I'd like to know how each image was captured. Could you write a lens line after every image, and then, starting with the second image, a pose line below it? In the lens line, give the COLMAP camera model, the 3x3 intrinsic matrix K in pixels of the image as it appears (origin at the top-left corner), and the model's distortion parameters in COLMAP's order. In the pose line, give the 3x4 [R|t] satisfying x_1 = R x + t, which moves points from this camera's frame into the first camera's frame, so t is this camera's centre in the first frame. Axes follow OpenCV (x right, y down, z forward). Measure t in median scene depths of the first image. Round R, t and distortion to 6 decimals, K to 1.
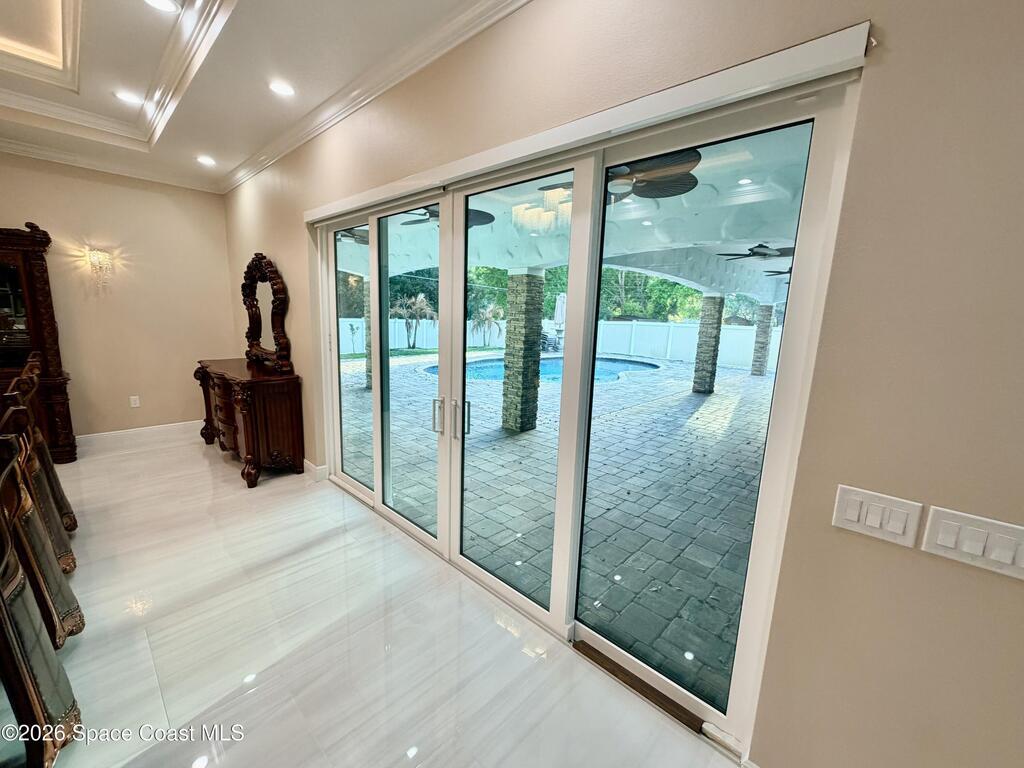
lens RADIAL K [[413.7, 0, 512.3], [0, 413.7, 384.1], [0, 0, 1]] dist [0.001096, 0.000187]
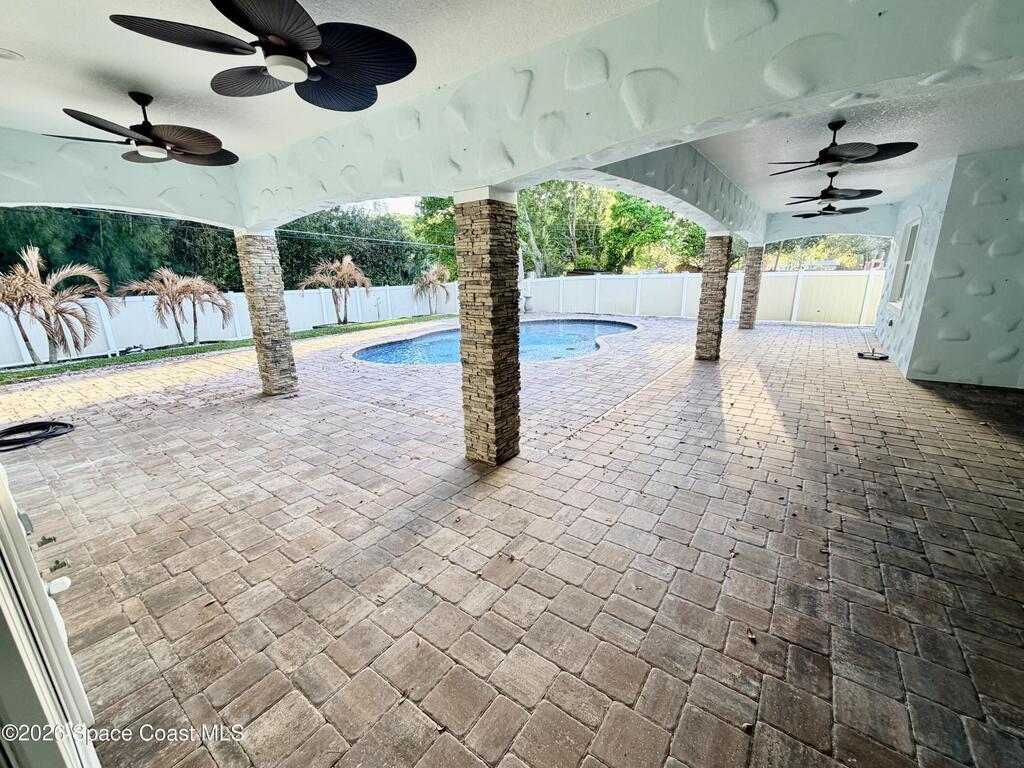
lens RADIAL K [[413.7, 0, 510.1], [0, 413.7, 384.7], [0, 0, 1]] dist [0.001096, 0.000187]
pose [[0.991117, -0.085884, 0.101538, -0.008503], [0.075886, 0.992236, 0.098539, -0.041132], [-0.109213, -0.089958, 0.989939, 0.249648]]
